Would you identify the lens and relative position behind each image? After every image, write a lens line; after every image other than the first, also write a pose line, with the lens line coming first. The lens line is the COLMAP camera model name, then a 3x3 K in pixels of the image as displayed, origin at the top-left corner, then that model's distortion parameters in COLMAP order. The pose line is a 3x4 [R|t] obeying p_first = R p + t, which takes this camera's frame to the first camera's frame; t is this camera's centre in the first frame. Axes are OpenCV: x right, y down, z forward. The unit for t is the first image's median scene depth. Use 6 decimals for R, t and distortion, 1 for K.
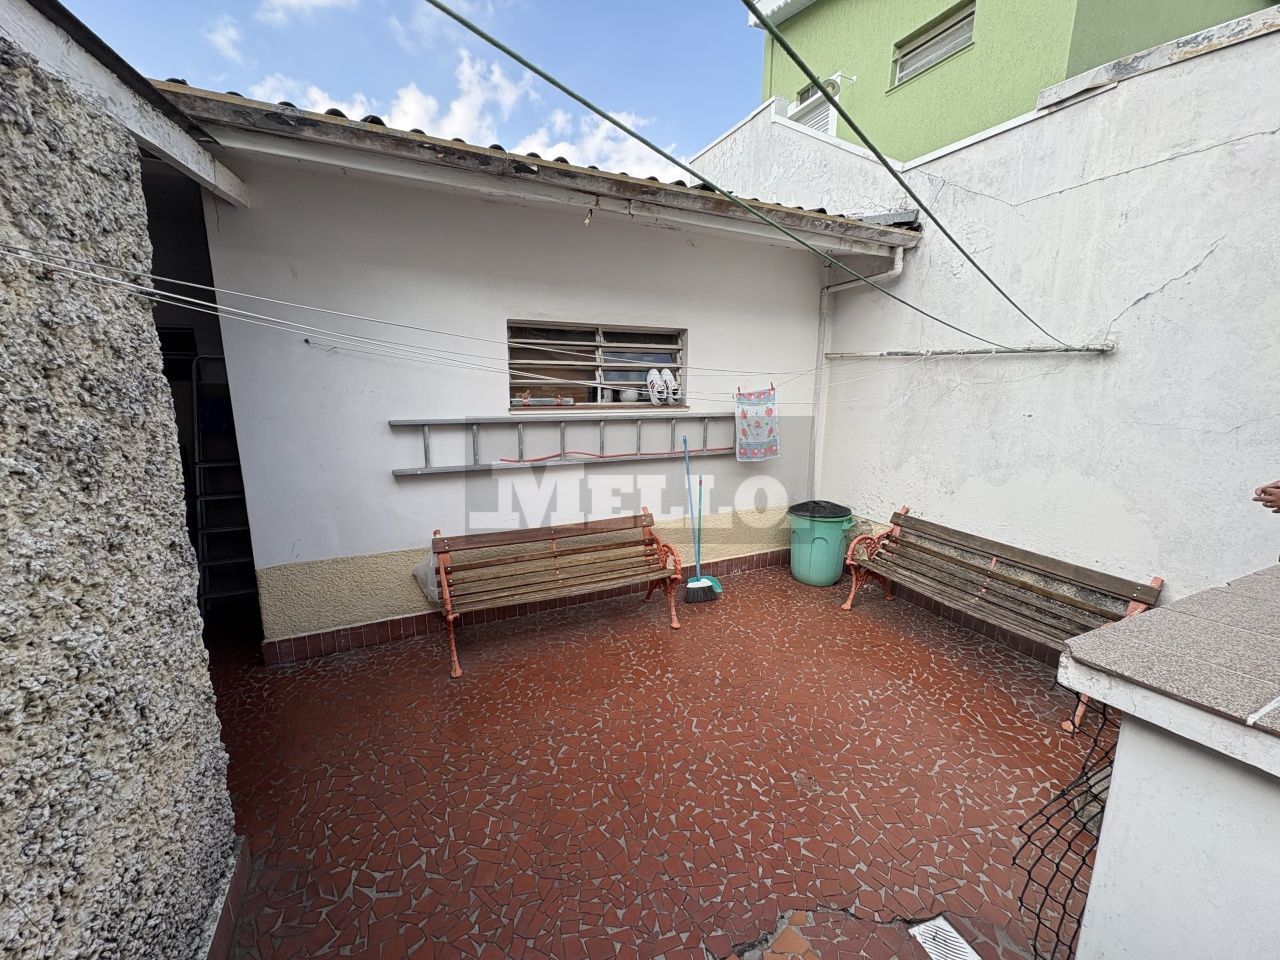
lens RADIAL K [[506.8, 0, 637.7], [0, 506.8, 478.1], [0, 0, 1]] dist [0.001024, 0.000272]
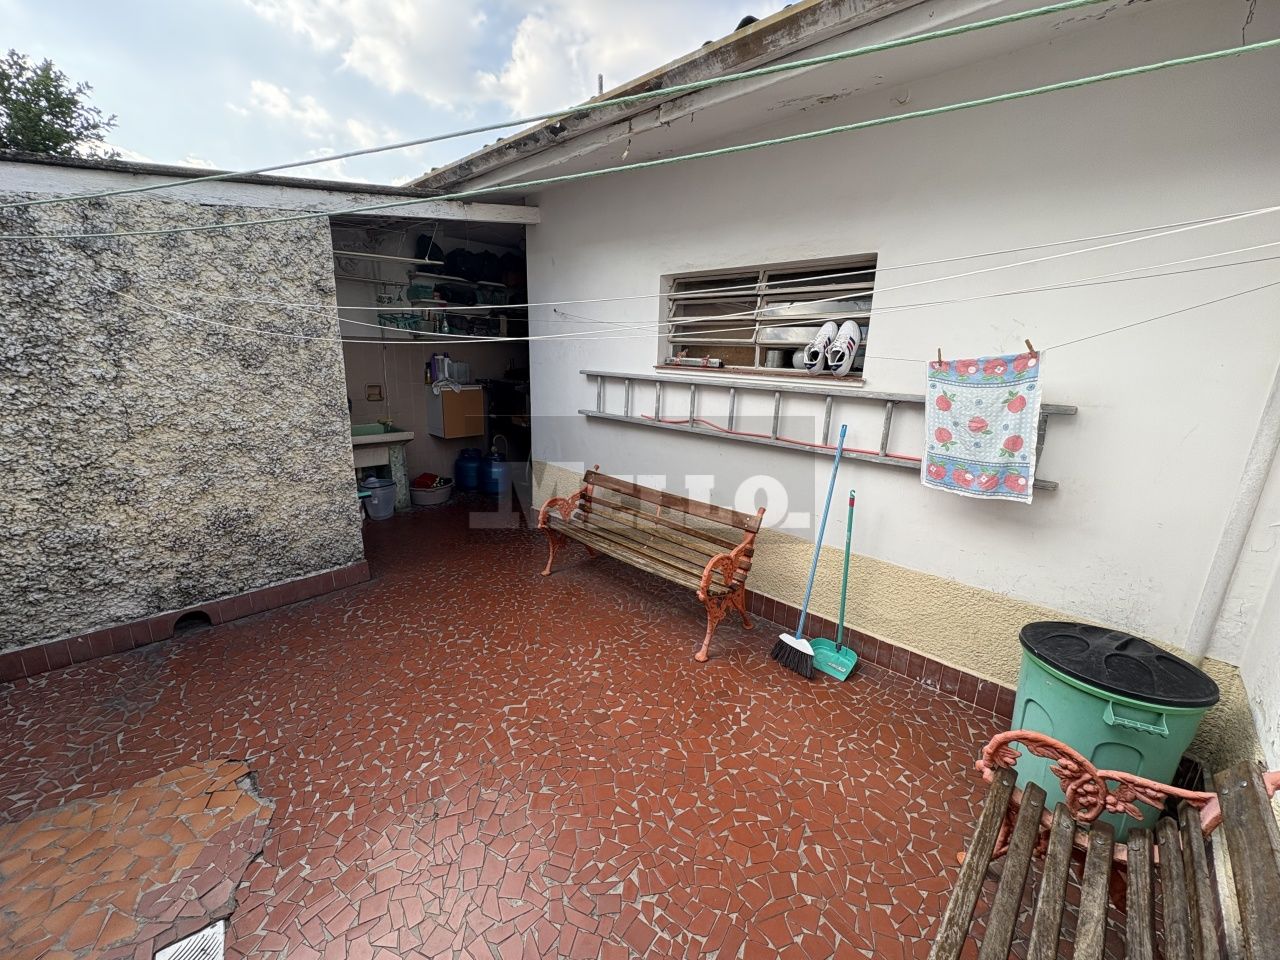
lens RADIAL K [[506.8, 0, 637.7], [0, 506.8, 478.1], [0, 0, 1]] dist [0.001024, 0.000272]
pose [[0.357001, 0.234479, -0.904196, 0.636398], [-0.197800, 0.965007, 0.172152, -0.081244], [0.912922, 0.117392, 0.390888, 0.543825]]
